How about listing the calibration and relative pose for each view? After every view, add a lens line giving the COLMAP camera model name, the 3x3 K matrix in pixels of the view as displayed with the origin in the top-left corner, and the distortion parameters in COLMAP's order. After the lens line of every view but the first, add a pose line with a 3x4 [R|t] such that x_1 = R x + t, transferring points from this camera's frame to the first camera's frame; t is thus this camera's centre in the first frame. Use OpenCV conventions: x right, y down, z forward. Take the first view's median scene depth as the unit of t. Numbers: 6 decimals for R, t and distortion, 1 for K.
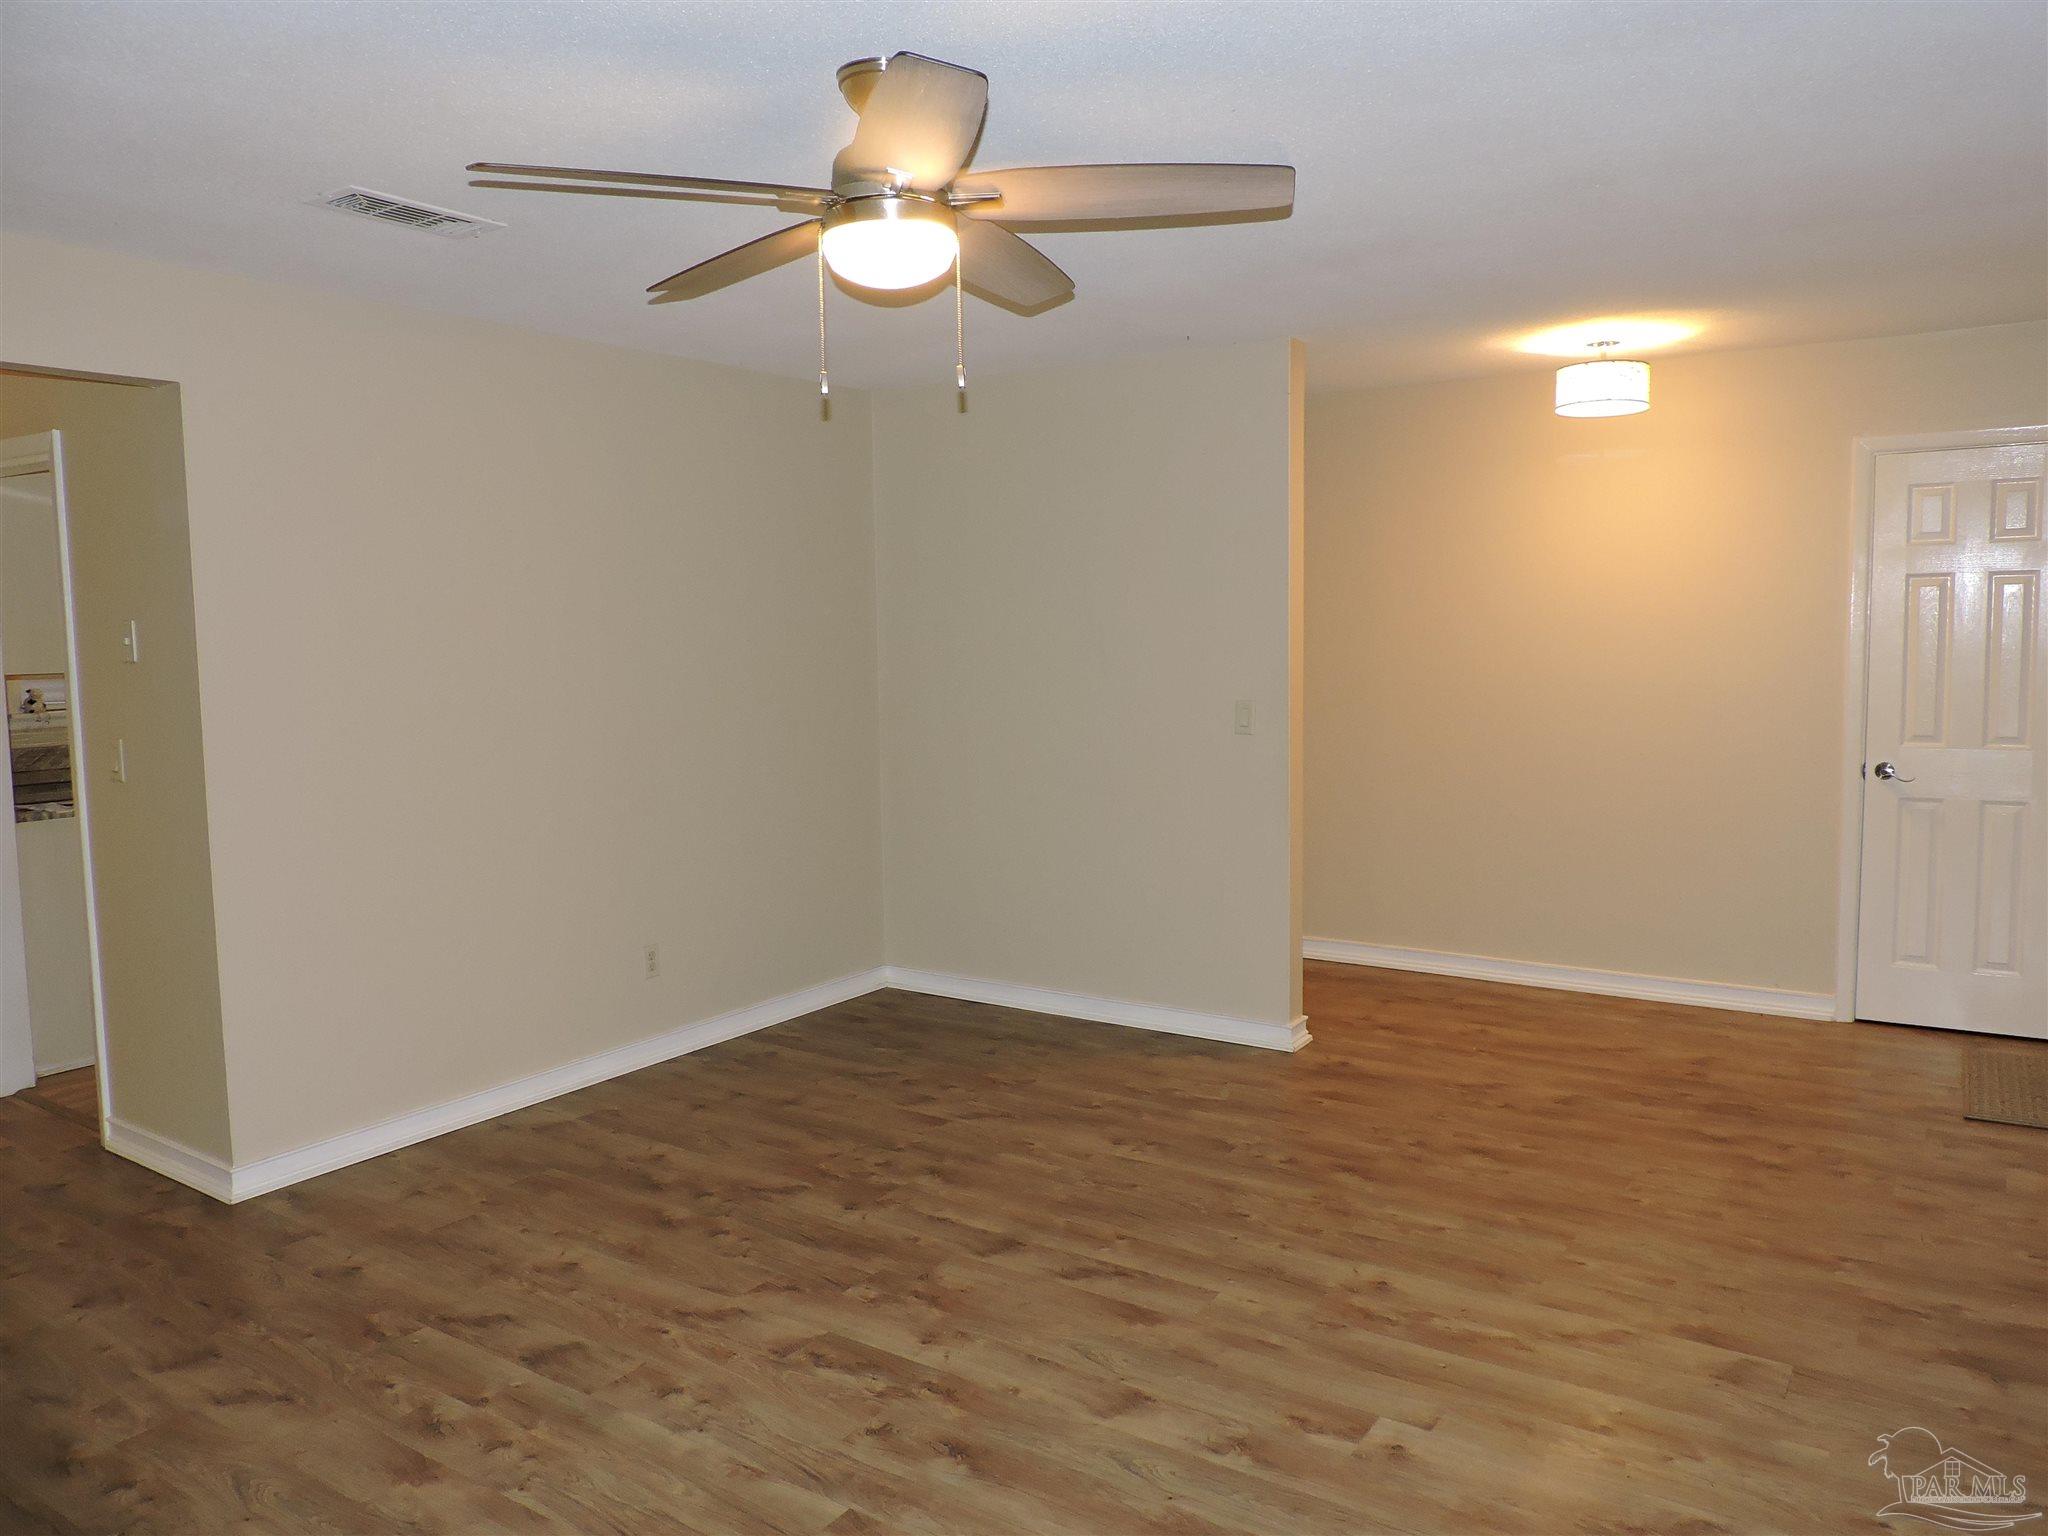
lens RADIAL K [[1455.3, 0, 1028.2], [0, 1455.3, 768.8], [0, 0, 1]] dist [-0.027950, 0.011313]
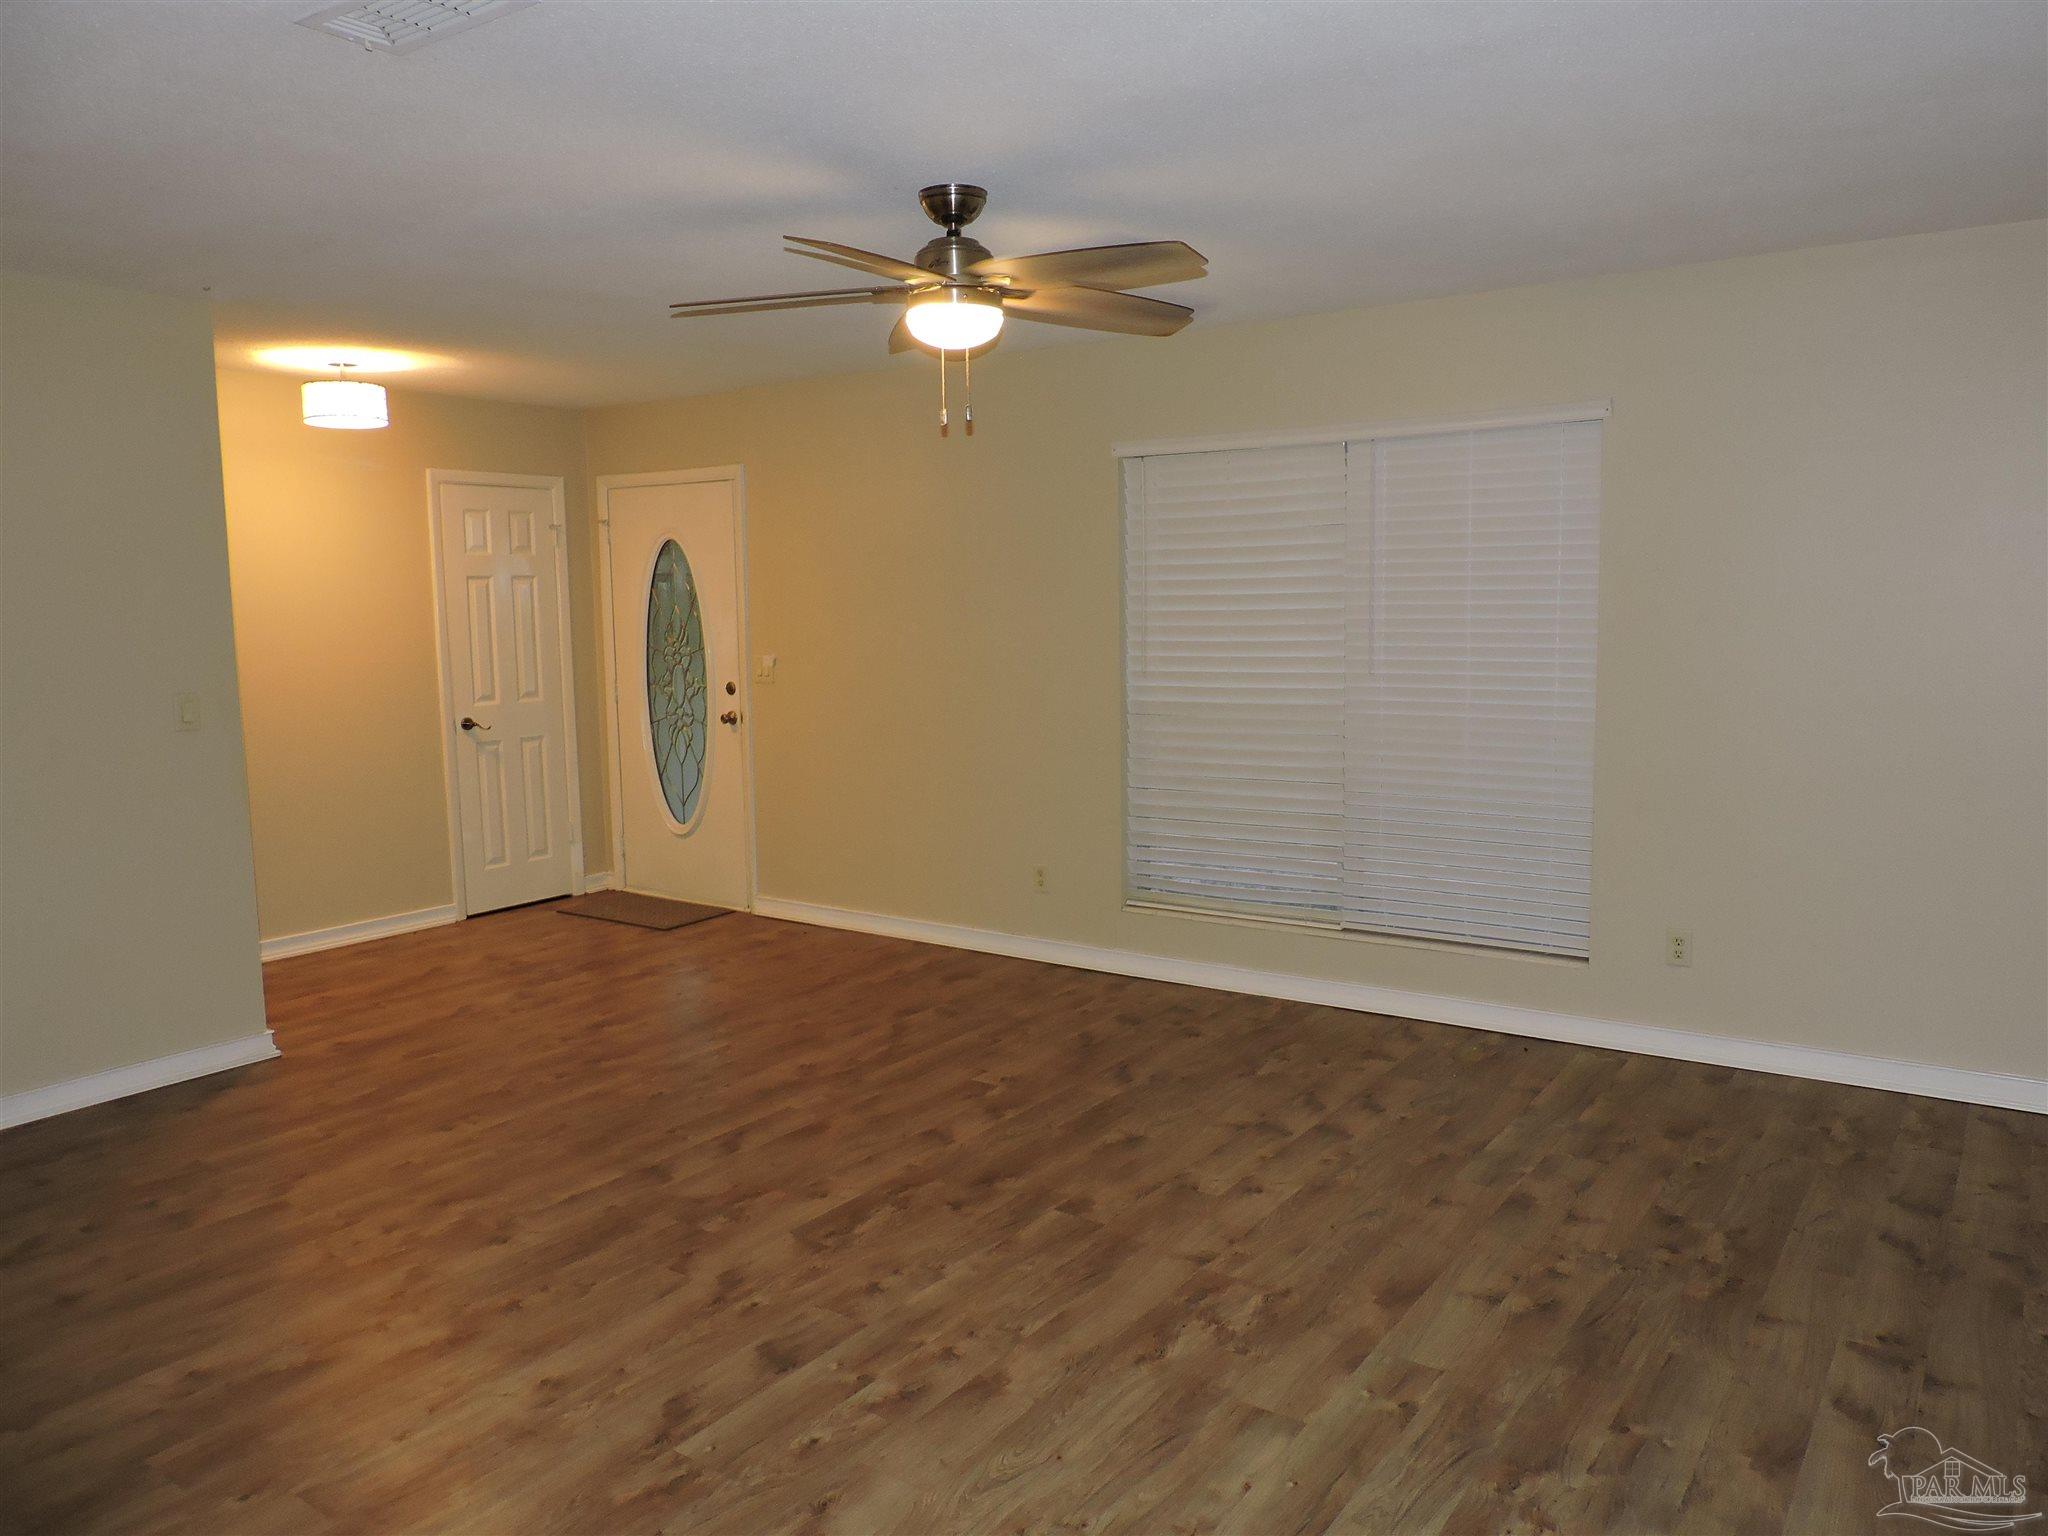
lens RADIAL K [[1455.3, 0, 1028.2], [0, 1455.3, 768.8], [0, 0, 1]] dist [-0.027950, 0.011313]
pose [[0.009560, -0.099596, 0.994982, -1.058897], [0.109056, 0.989196, 0.097969, -0.047550], [-0.993990, 0.107572, 0.020319, 0.659415]]
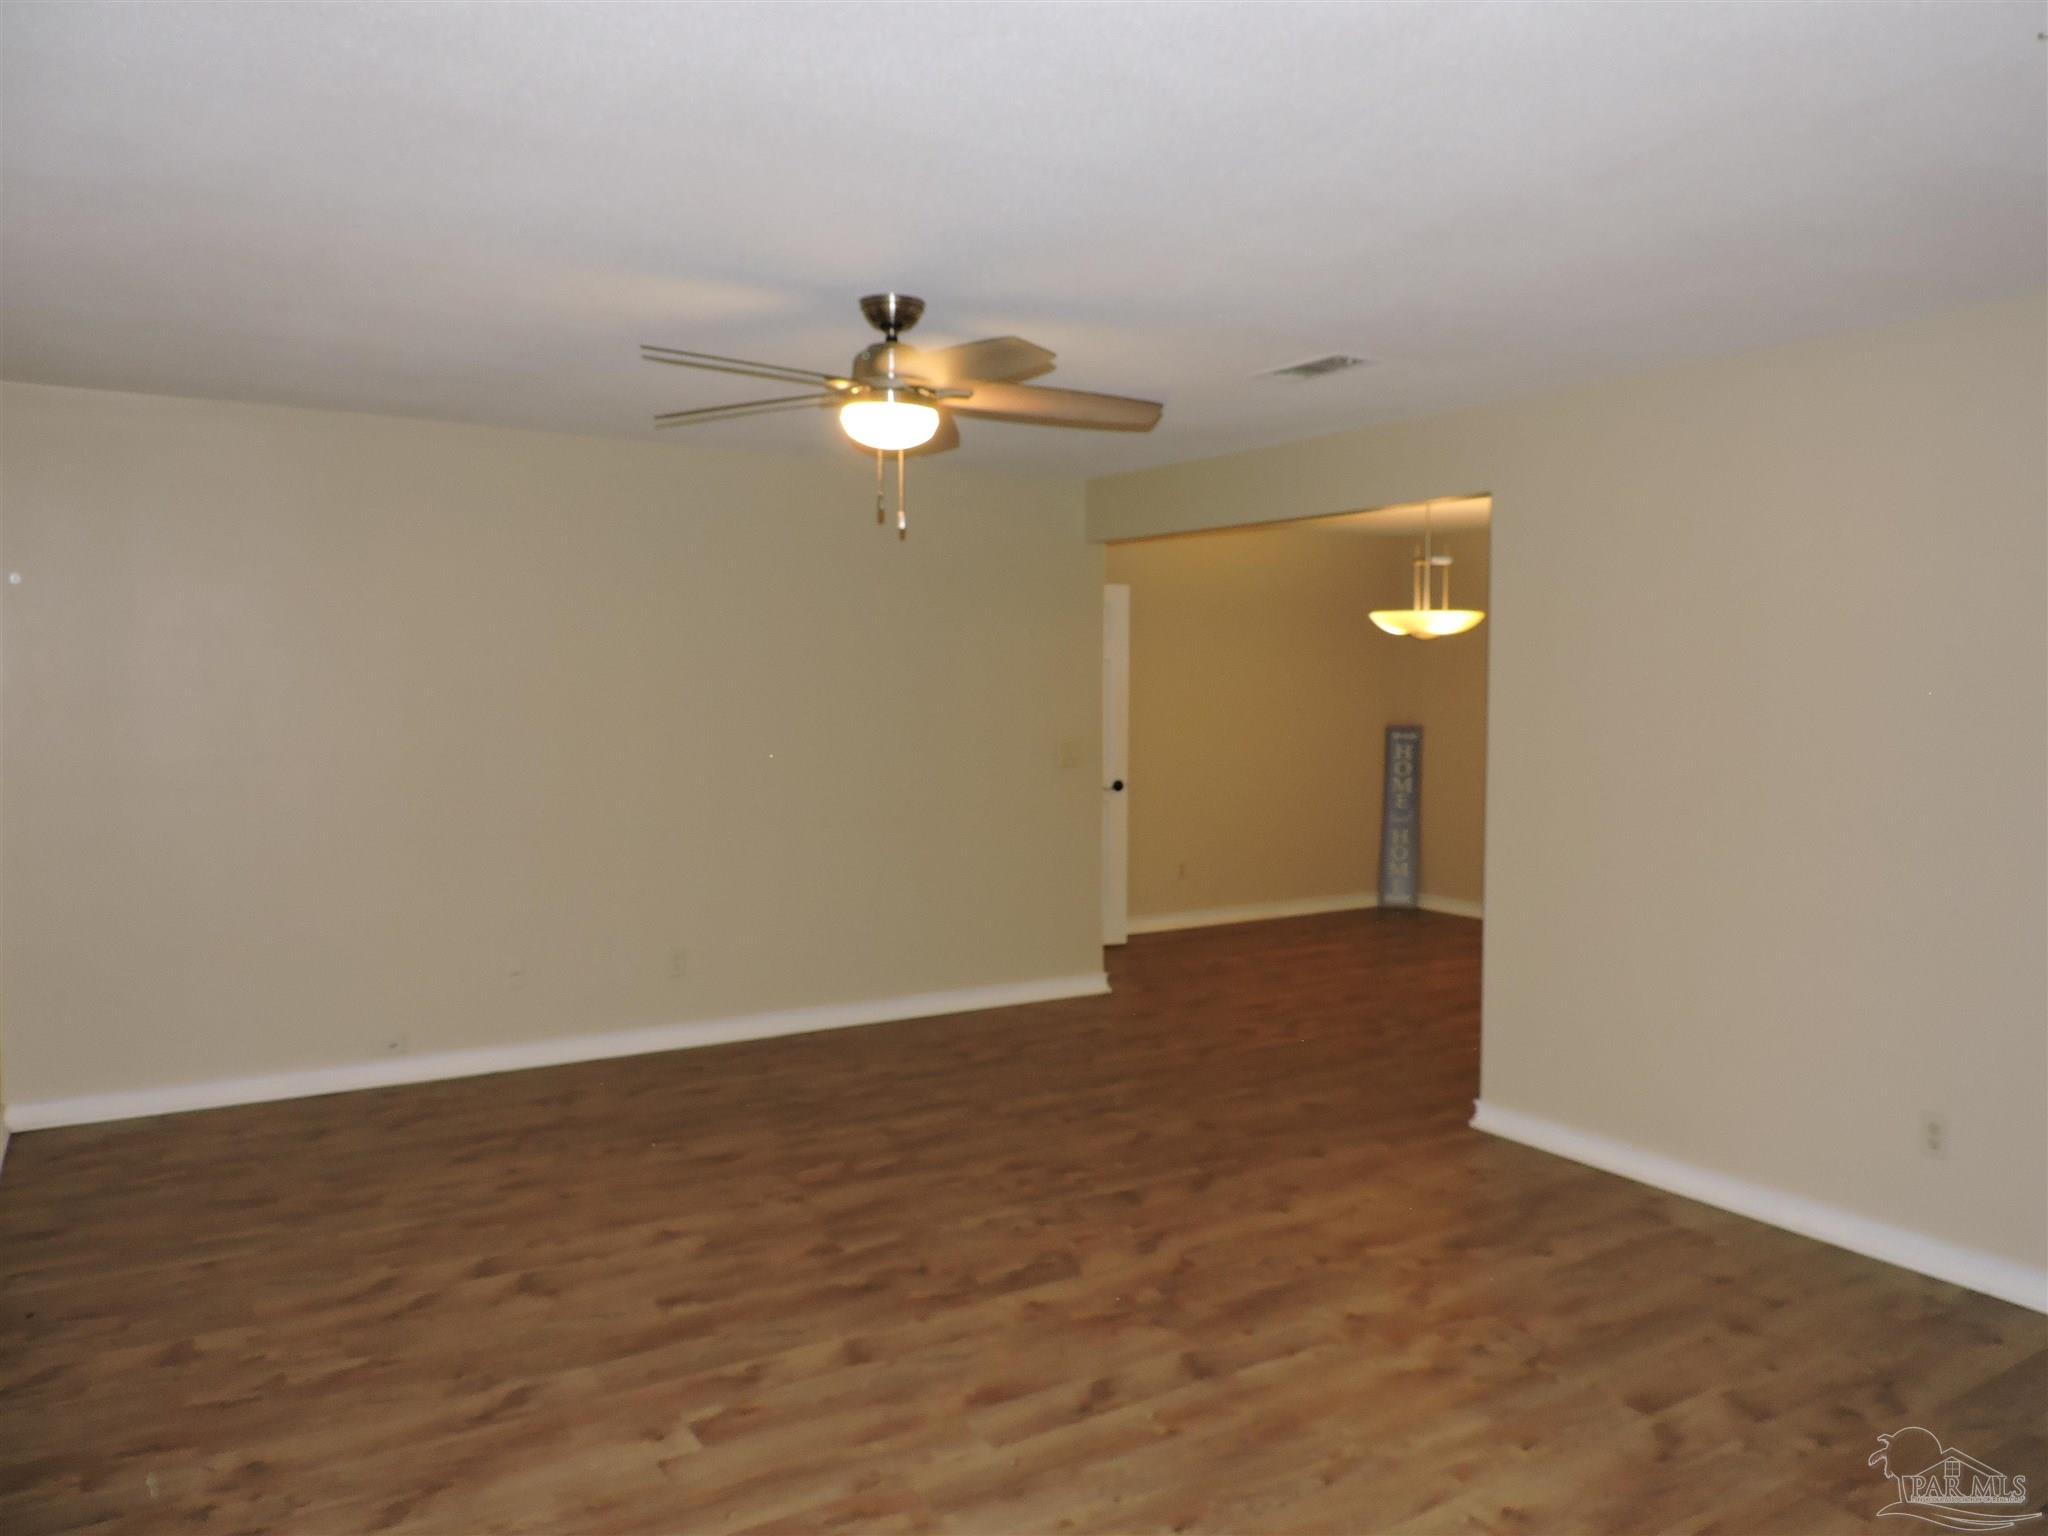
lens RADIAL K [[1408.6, 0, 1018.2], [0, 1408.6, 779.6], [0, 0, 1]] dist [-0.018756, 0.000614]
pose [[-0.402908, 0.078949, -0.911829, 0.798956], [-0.082210, 0.989124, 0.121968, -0.135524], [0.911541, 0.124103, -0.392036, 1.184907]]
